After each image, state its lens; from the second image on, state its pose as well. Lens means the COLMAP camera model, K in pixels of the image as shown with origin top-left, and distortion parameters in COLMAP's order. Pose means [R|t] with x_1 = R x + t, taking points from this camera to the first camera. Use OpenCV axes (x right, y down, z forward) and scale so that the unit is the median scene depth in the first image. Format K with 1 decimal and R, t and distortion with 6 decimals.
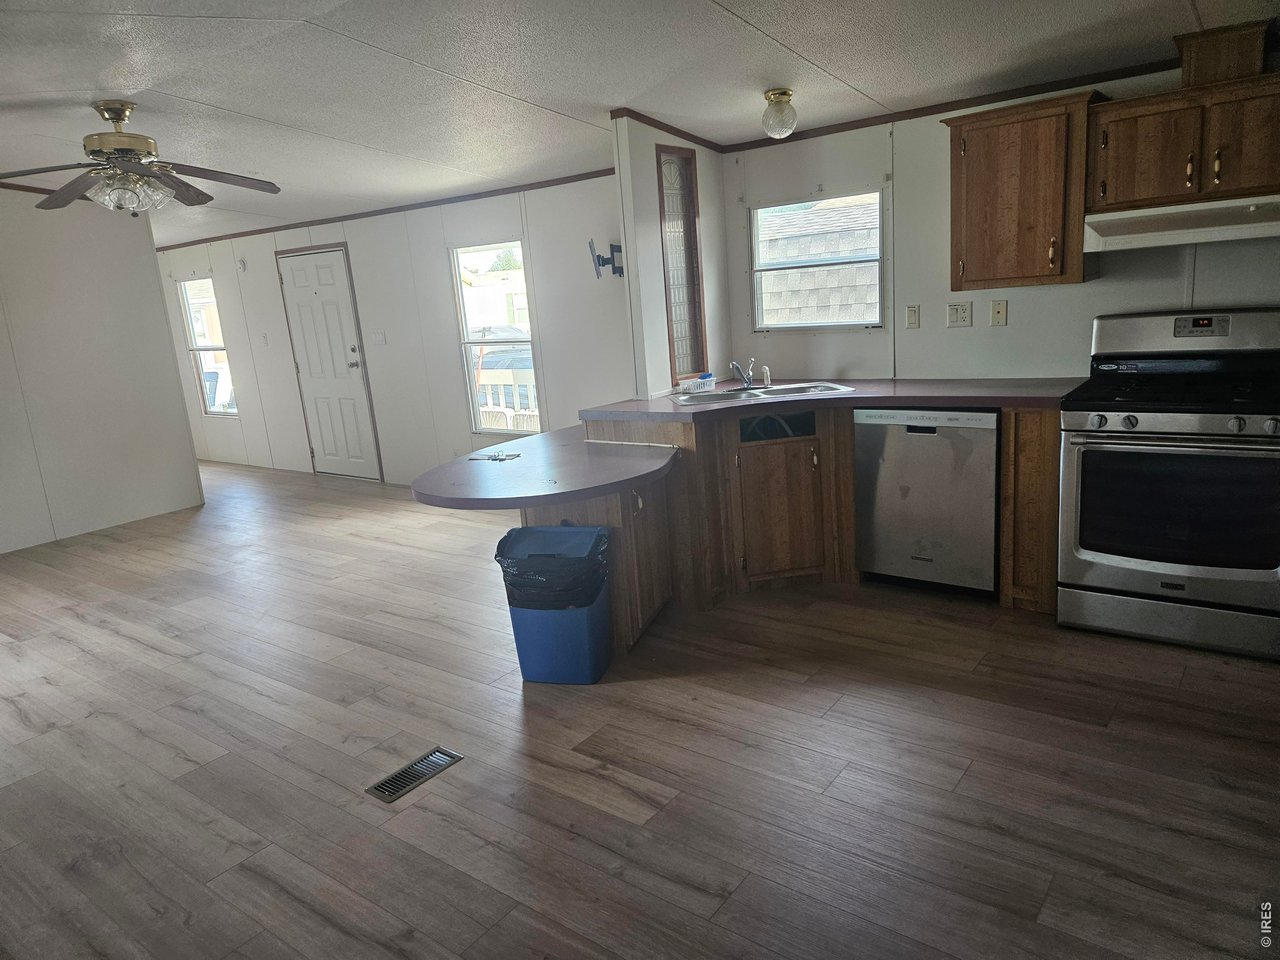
lens RADIAL K [[850.7, 0, 639.3], [0, 850.7, 470.2], [0, 0, 1]] dist [0.086765, -0.072614]
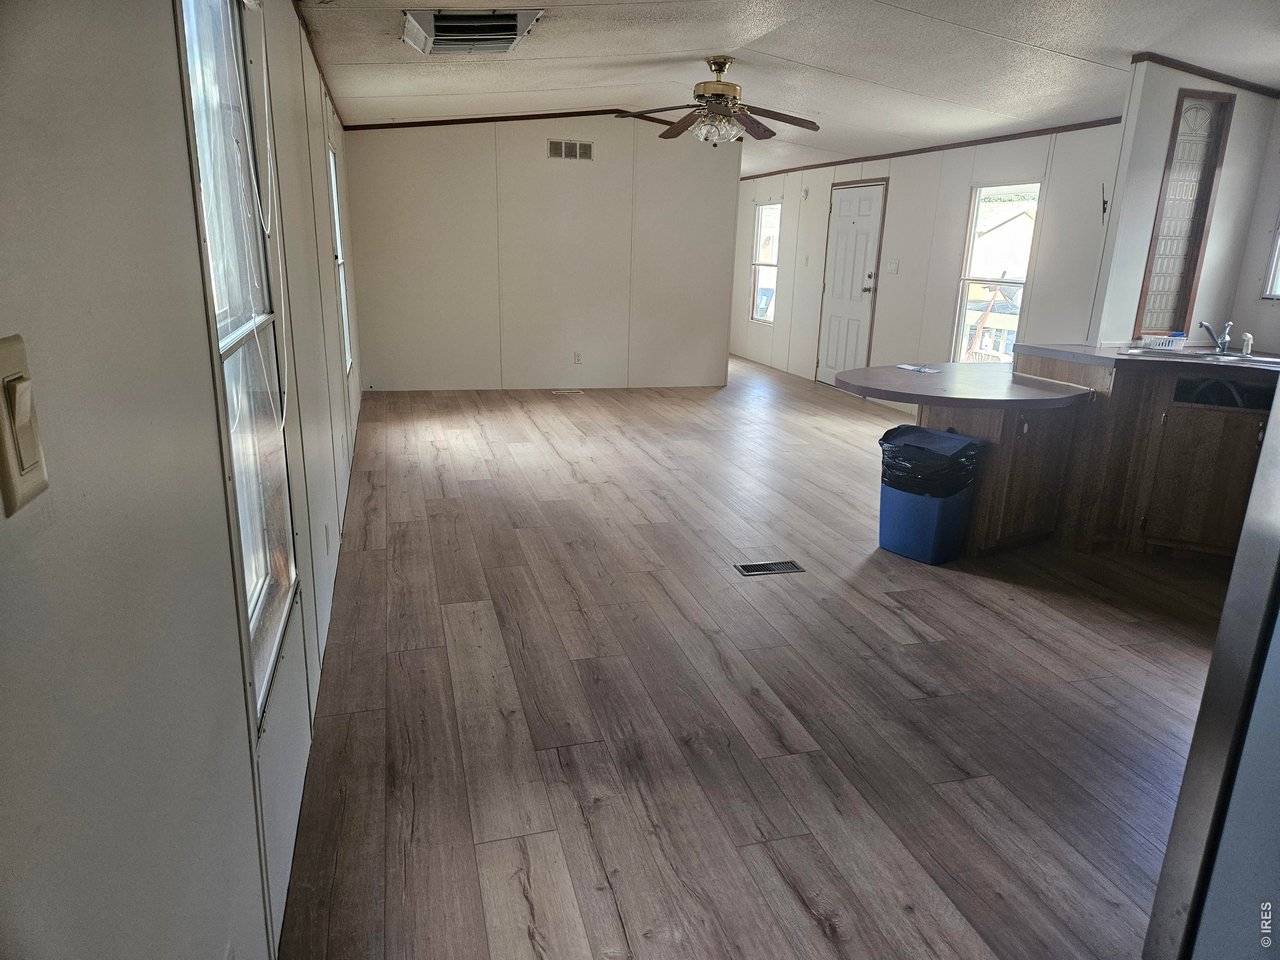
lens RADIAL K [[850.7, 0, 644.8], [0, 850.7, 487.8], [0, 0, 1]] dist [0.086765, -0.072614]
pose [[0.799959, 0.261299, -0.540174, 0.195895], [-0.217764, 0.965256, 0.144431, 0.050498], [0.559146, 0.002091, 0.829067, -0.167901]]
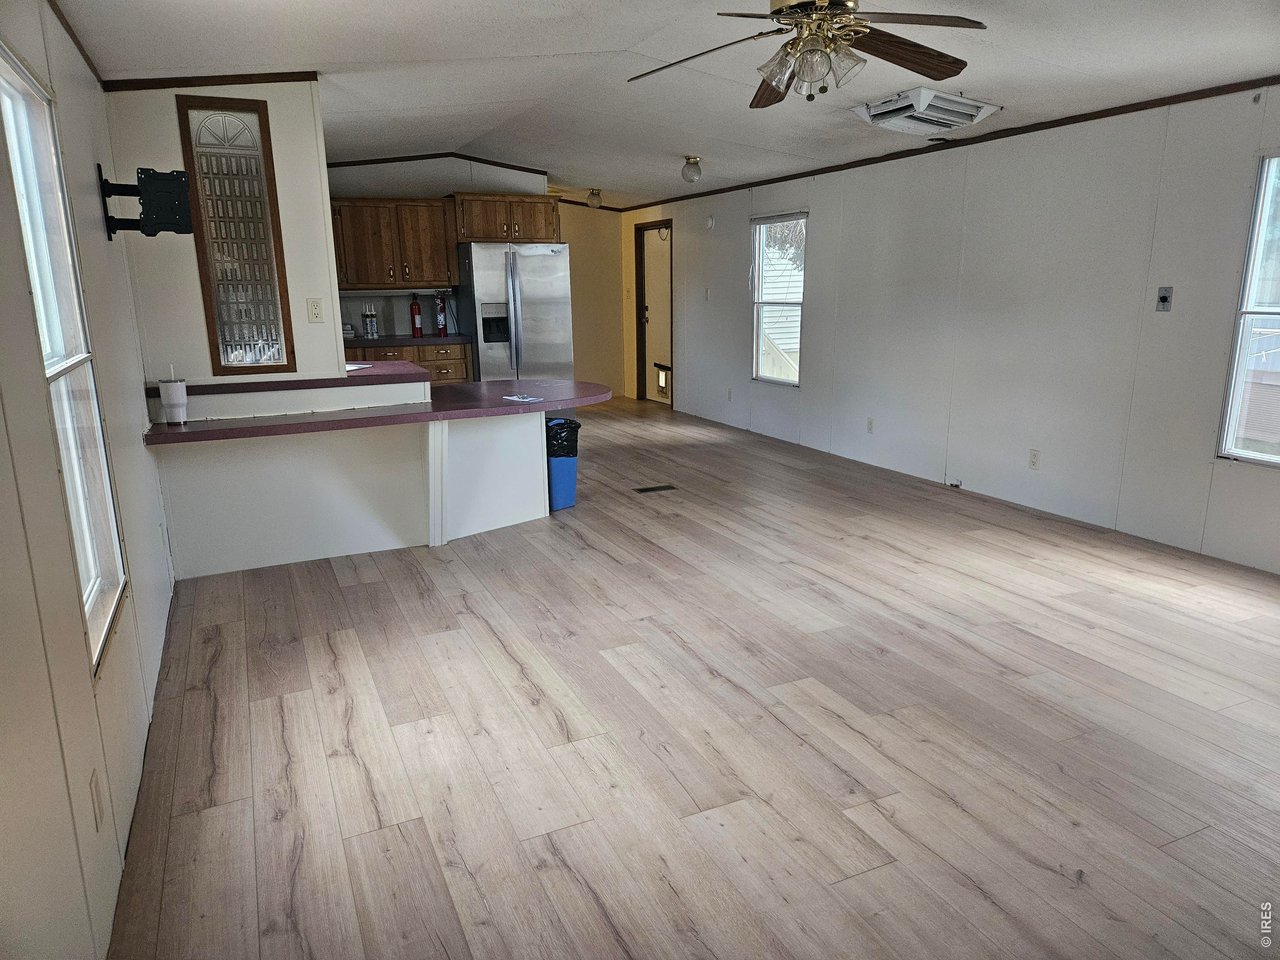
lens RADIAL K [[850.7, 0, 648.4], [0, 850.7, 483.8], [0, 0, 1]] dist [0.086765, -0.072614]
pose [[-0.886474, -0.019170, 0.462382, -0.826311], [0.175437, 0.910643, 0.374099, -0.301841], [-0.428237, 0.412748, -0.803898, 1.834956]]
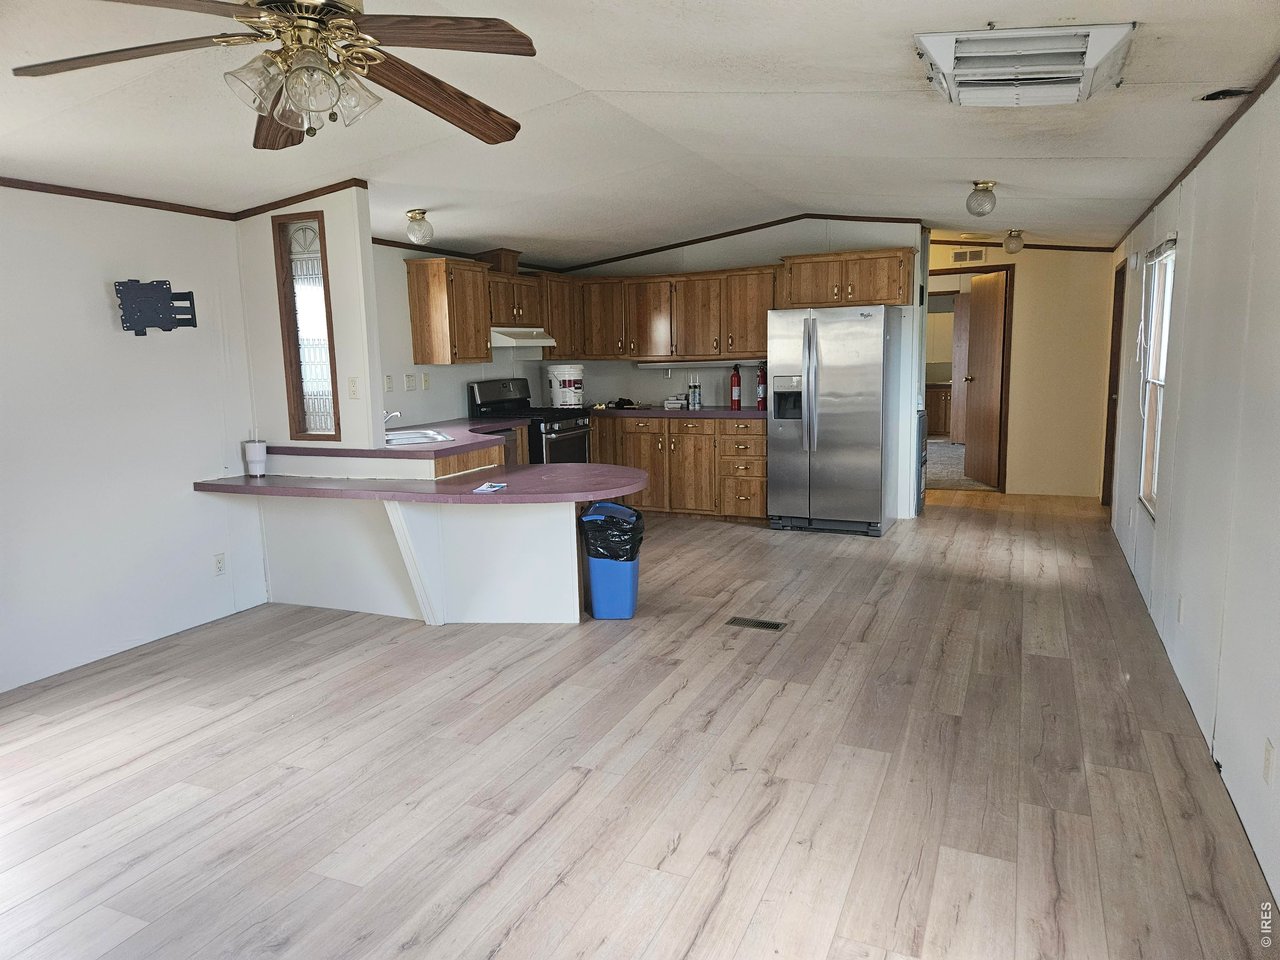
lens RADIAL K [[850.7, 0, 645.2], [0, 850.7, 470.1], [0, 0, 1]] dist [0.086765, -0.072614]
pose [[-0.232854, -0.053699, 0.971028, -1.192525], [0.243469, 0.963459, 0.111665, -0.103564], [-0.941542, 0.262417, -0.211271, 0.999706]]
